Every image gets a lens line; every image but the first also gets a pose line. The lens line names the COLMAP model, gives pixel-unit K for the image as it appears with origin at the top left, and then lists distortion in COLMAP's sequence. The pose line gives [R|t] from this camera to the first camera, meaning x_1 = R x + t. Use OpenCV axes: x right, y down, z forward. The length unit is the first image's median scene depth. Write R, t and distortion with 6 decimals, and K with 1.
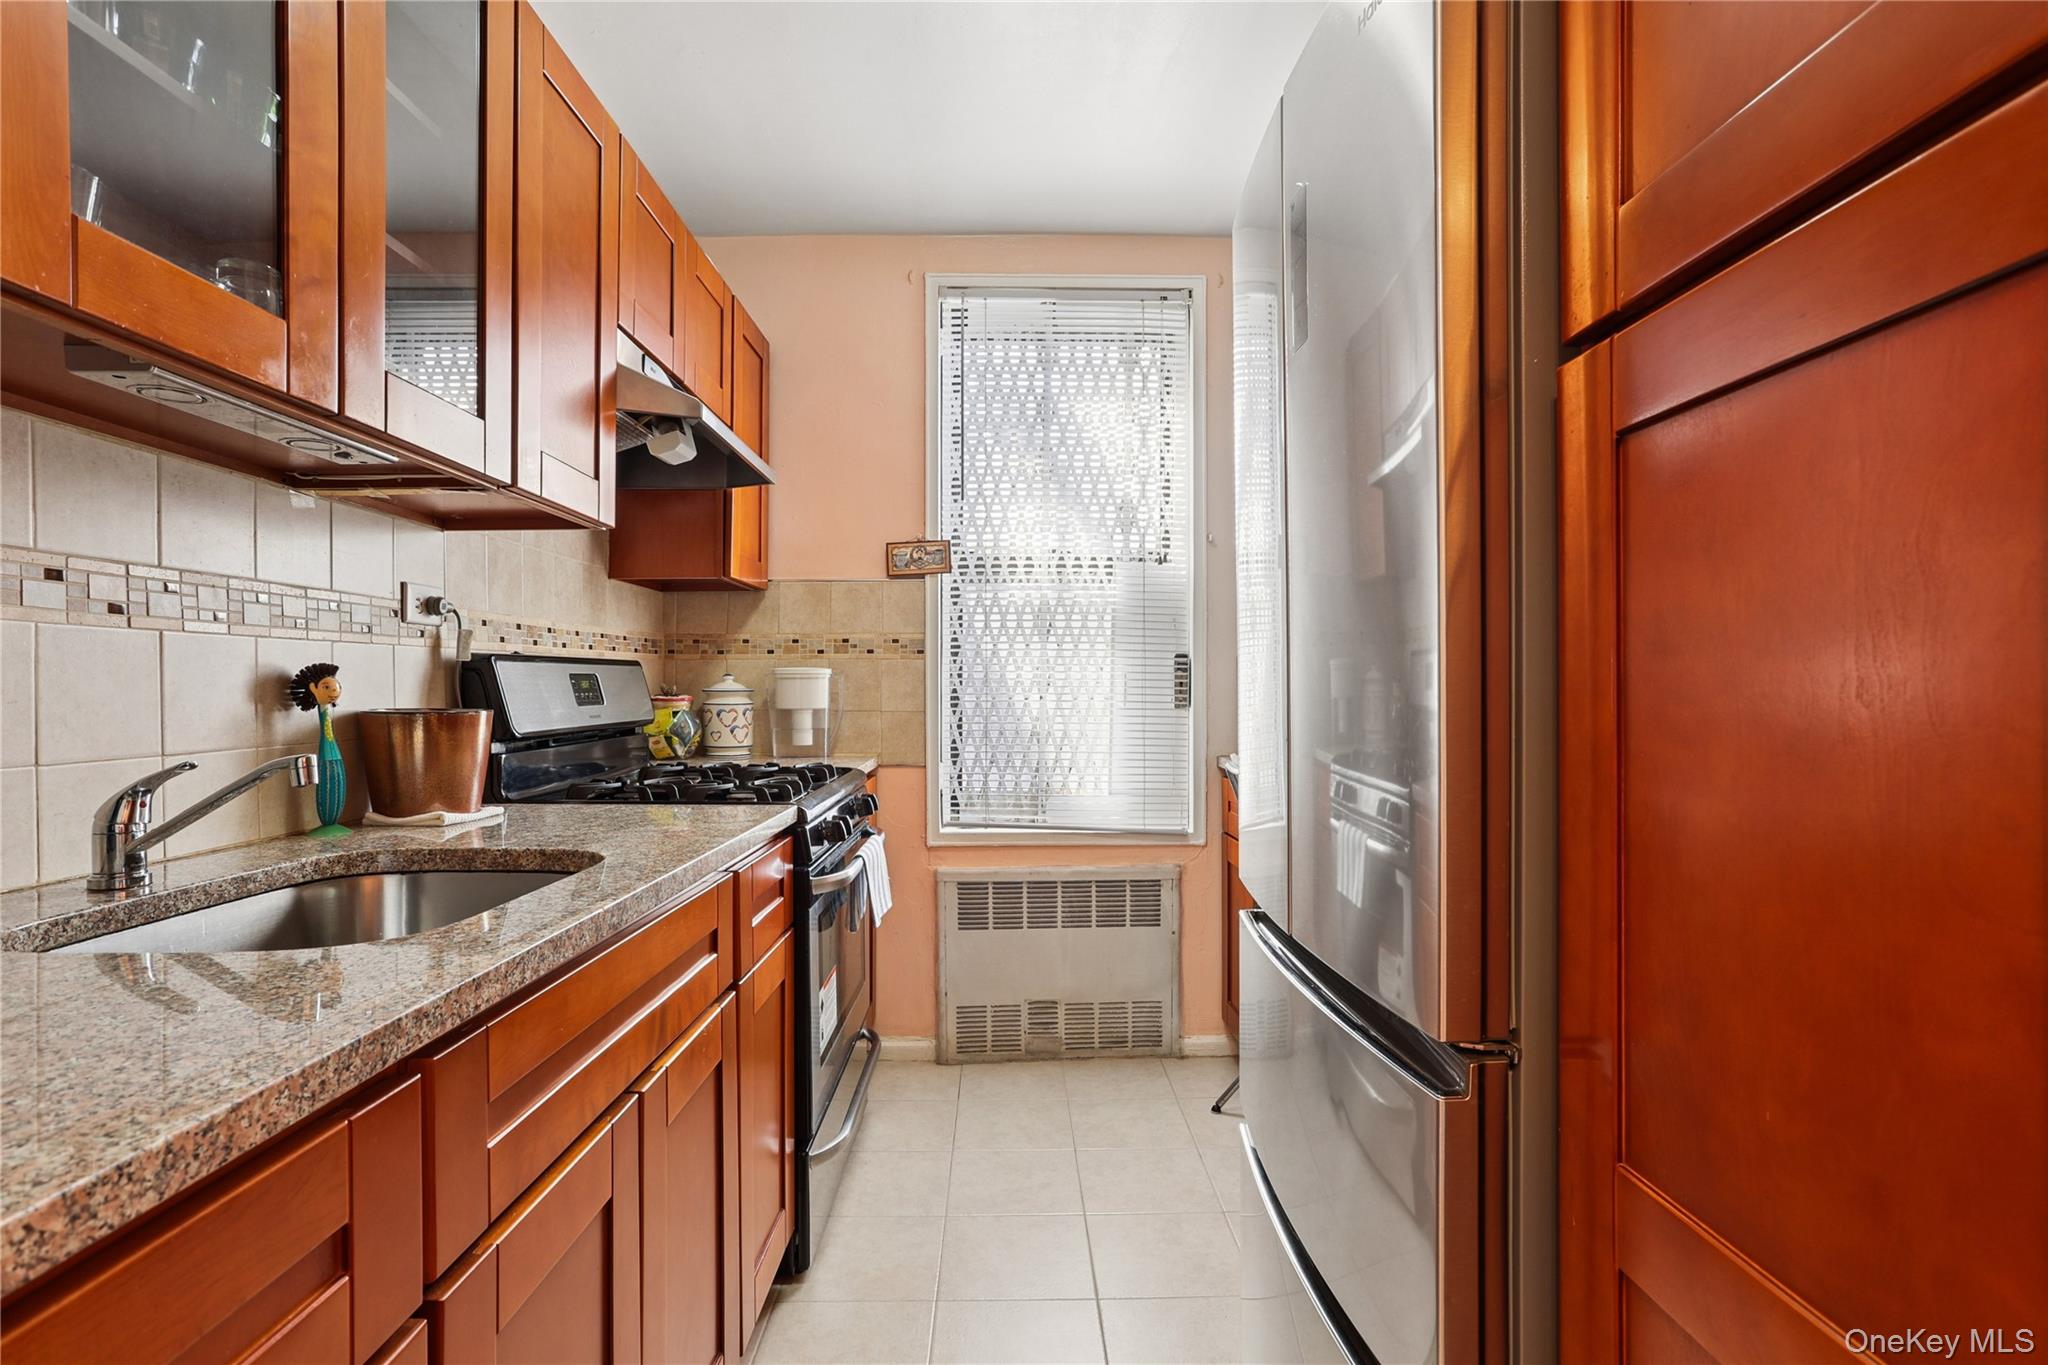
lens RADIAL K [[1006.5, 0, 1022.1], [0, 1006.5, 696.0], [0, 0, 1]] dist [-0.062891, 0.025367]
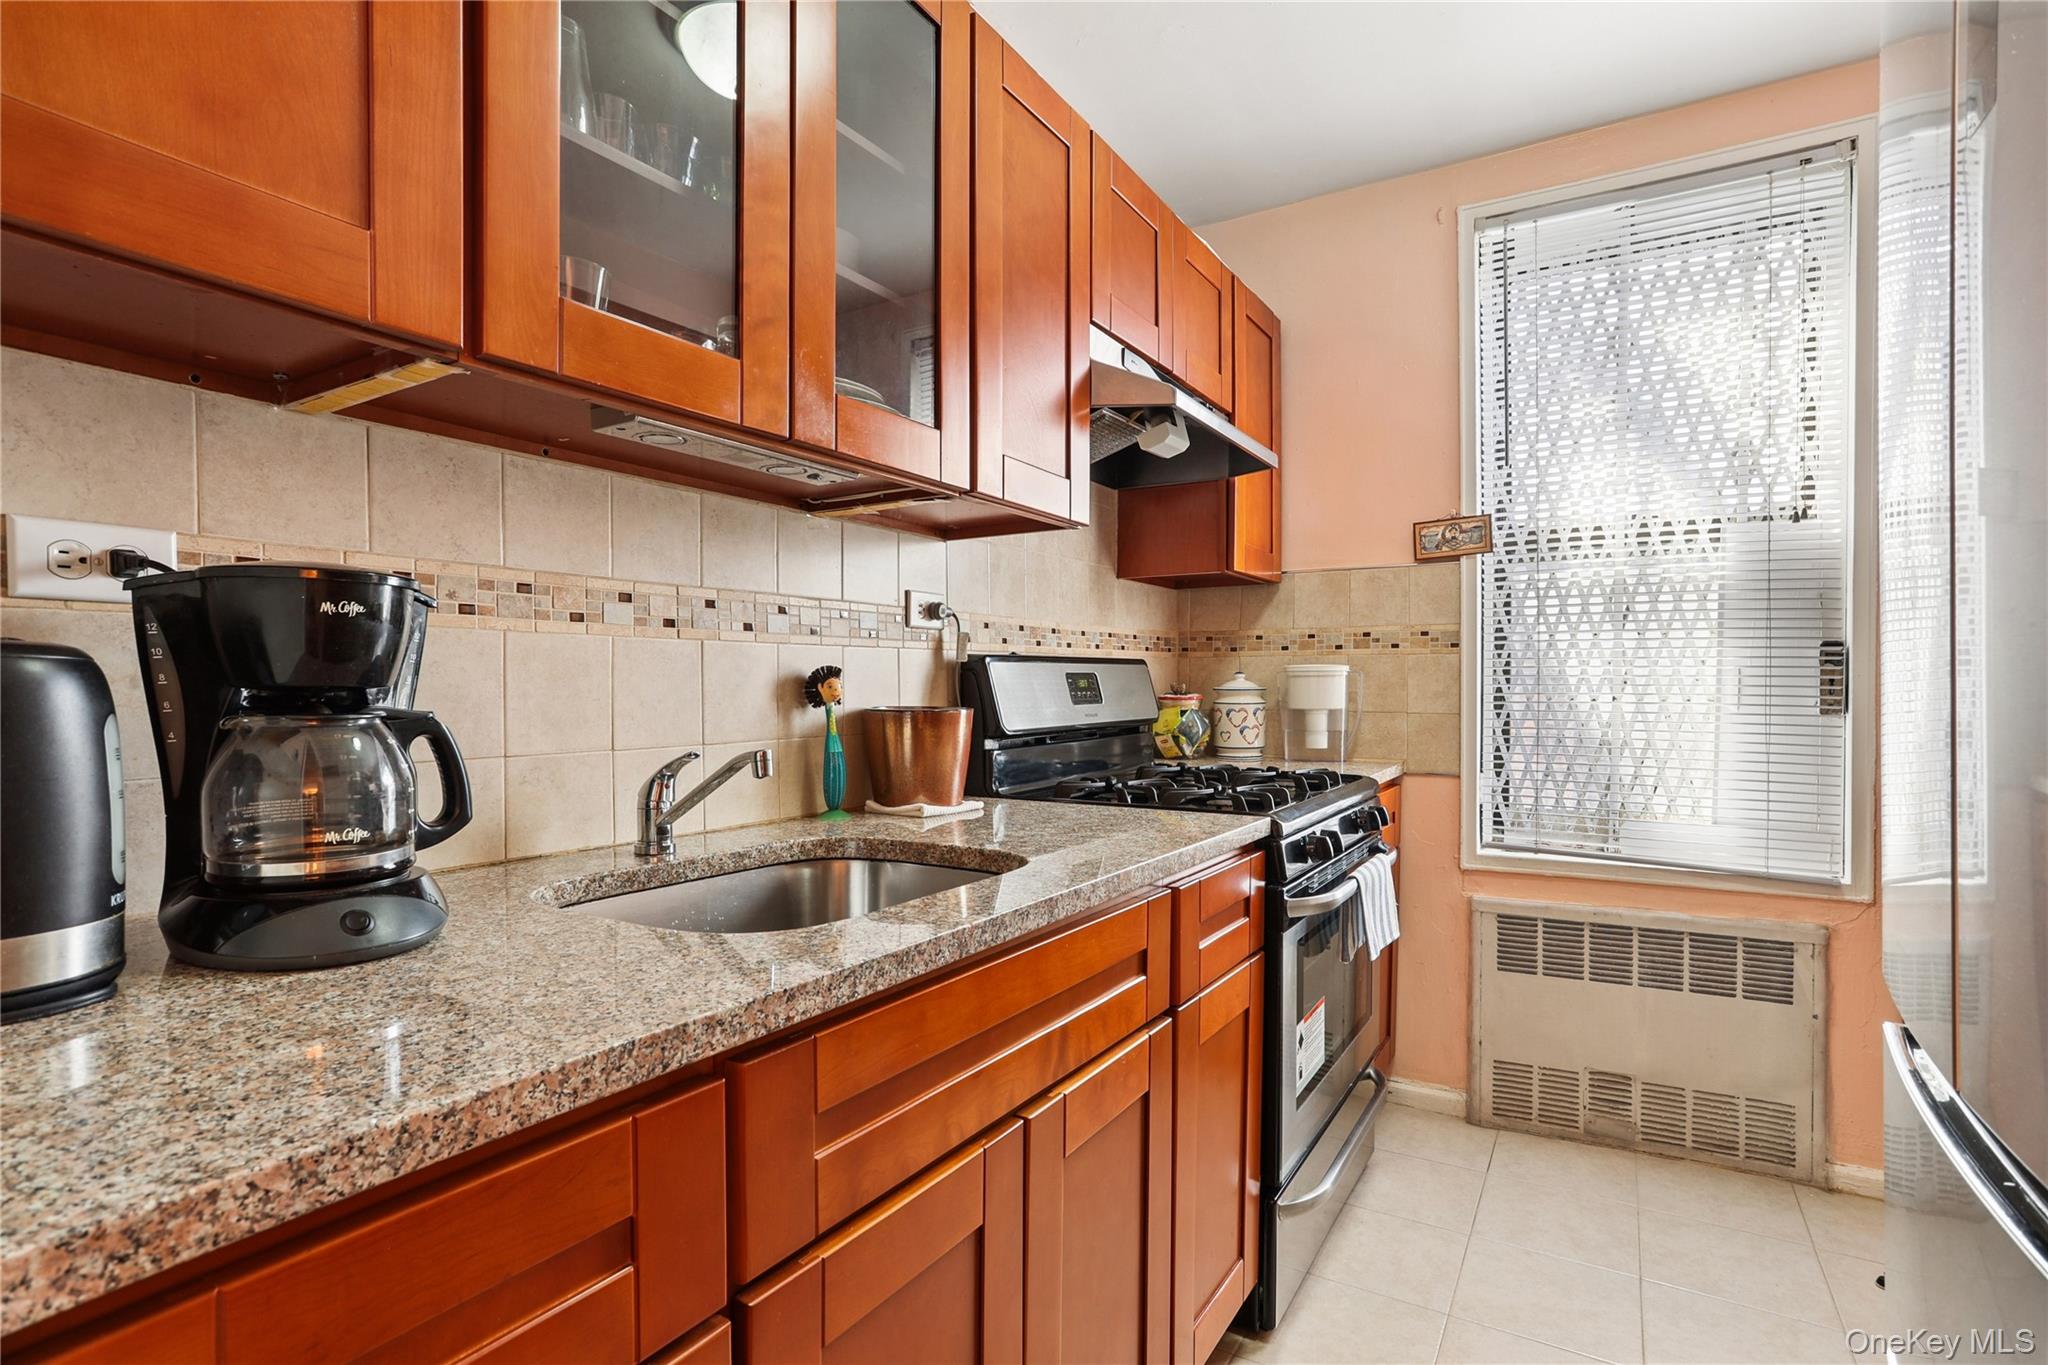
lens RADIAL K [[1003.5, 0, 1012.8], [0, 1003.5, 695.9], [0, 0, 1]] dist [-0.061486, 0.035868]
pose [[0.841706, 0.006389, -0.539898, 0.049438], [-0.004342, 0.999978, 0.005065, -0.003232], [0.539918, -0.001919, 0.841715, 0.085663]]
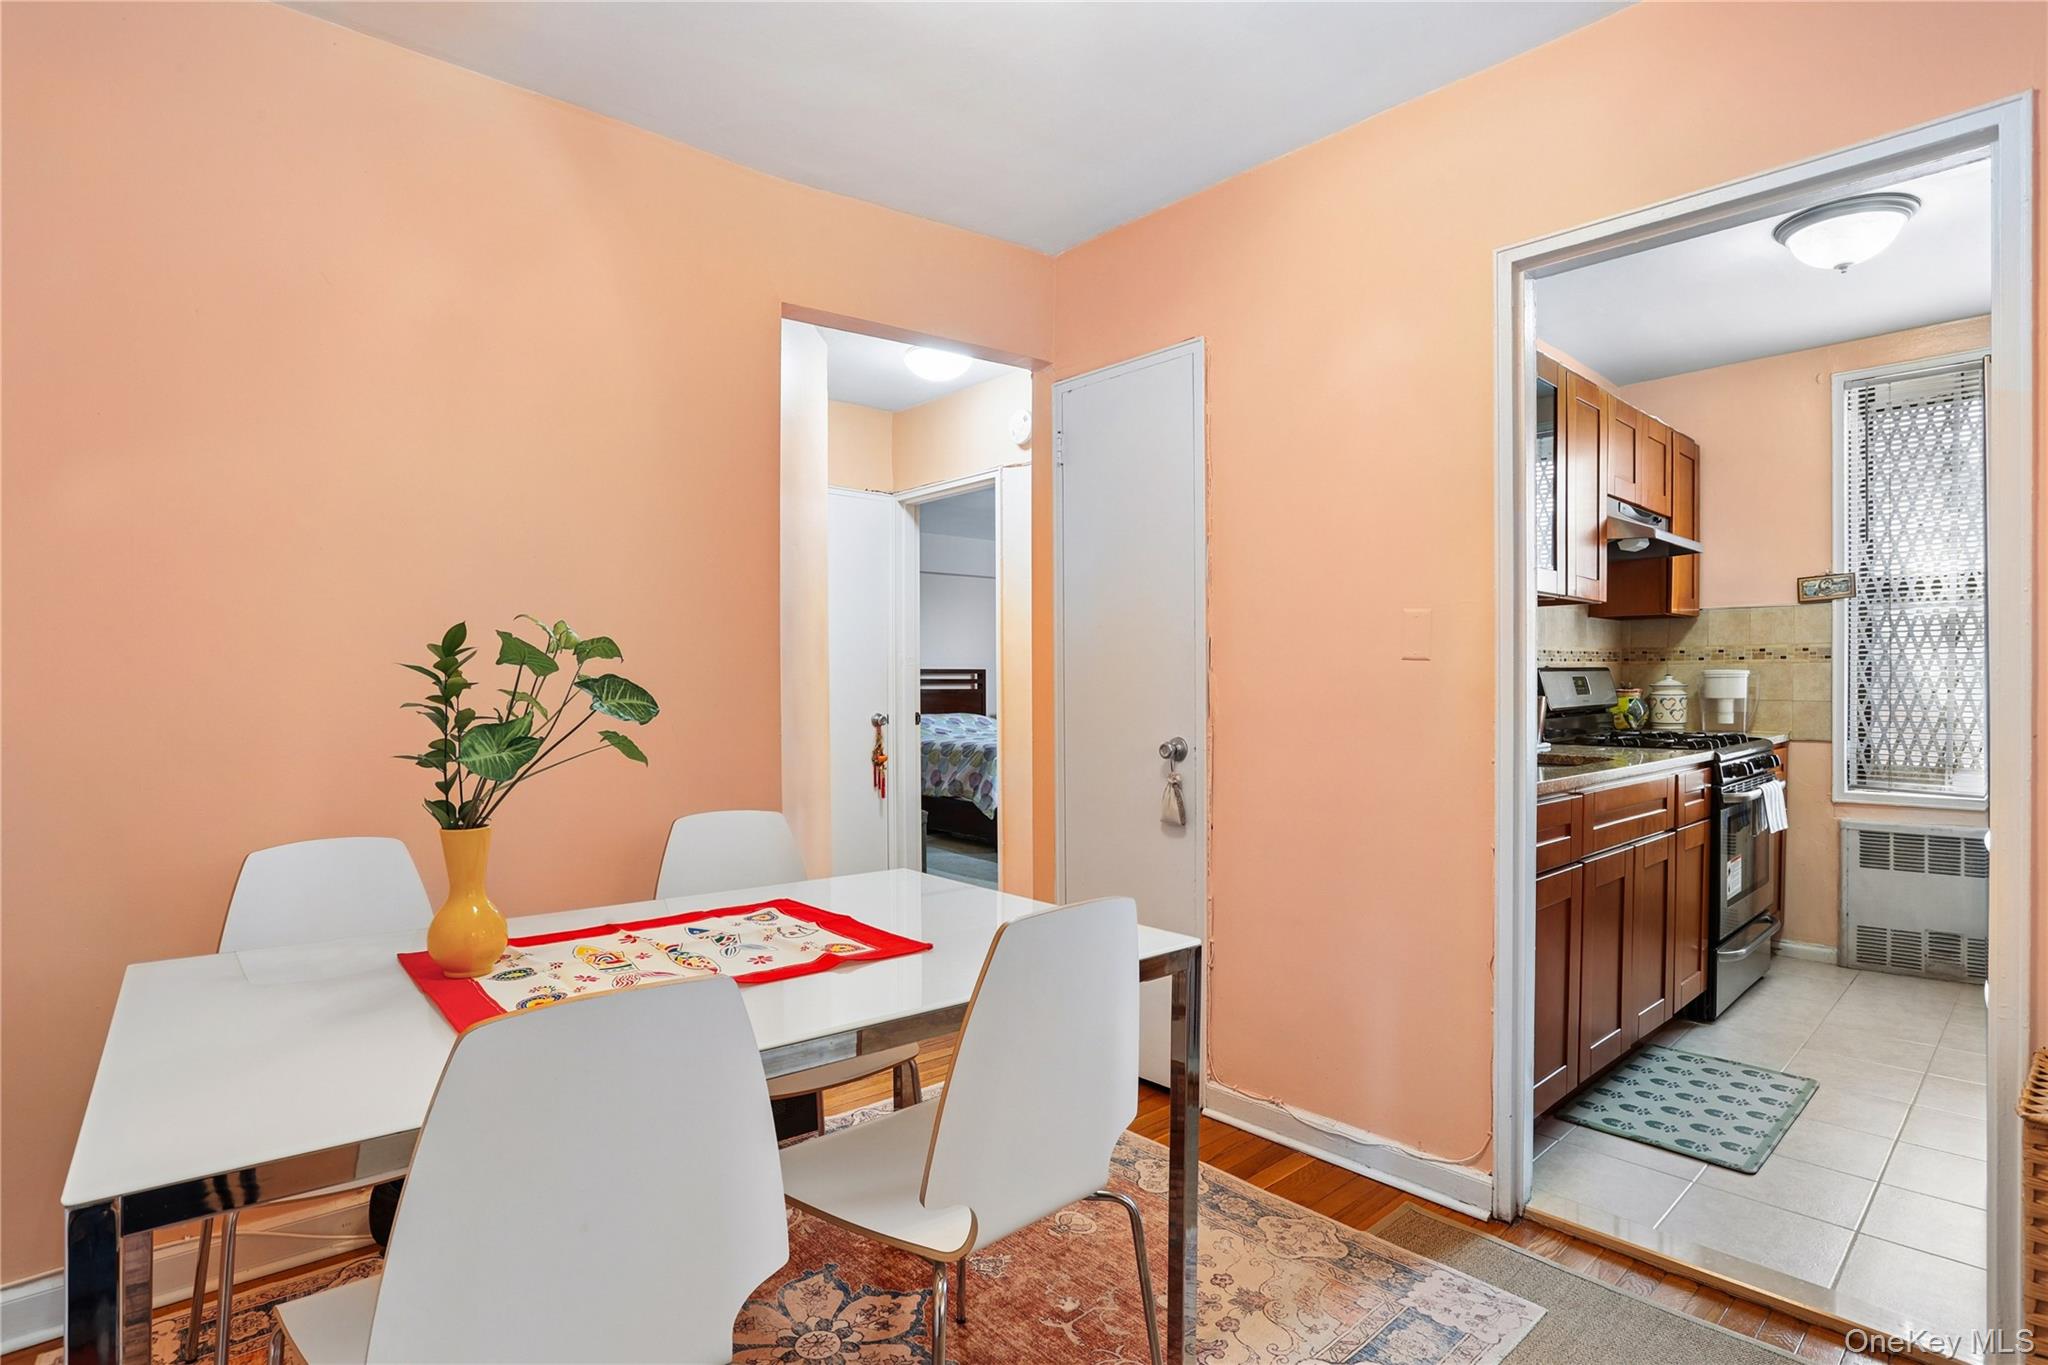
lens RADIAL K [[1006.5, 0, 1022.1], [0, 1006.5, 696.0], [0, 0, 1]] dist [-0.062891, 0.025367]
pose [[0.653809, 0.009440, -0.756601, 0.219227], [-0.001441, 0.999936, 0.011230, -0.005873], [0.756658, -0.006252, 0.653781, -0.809346]]
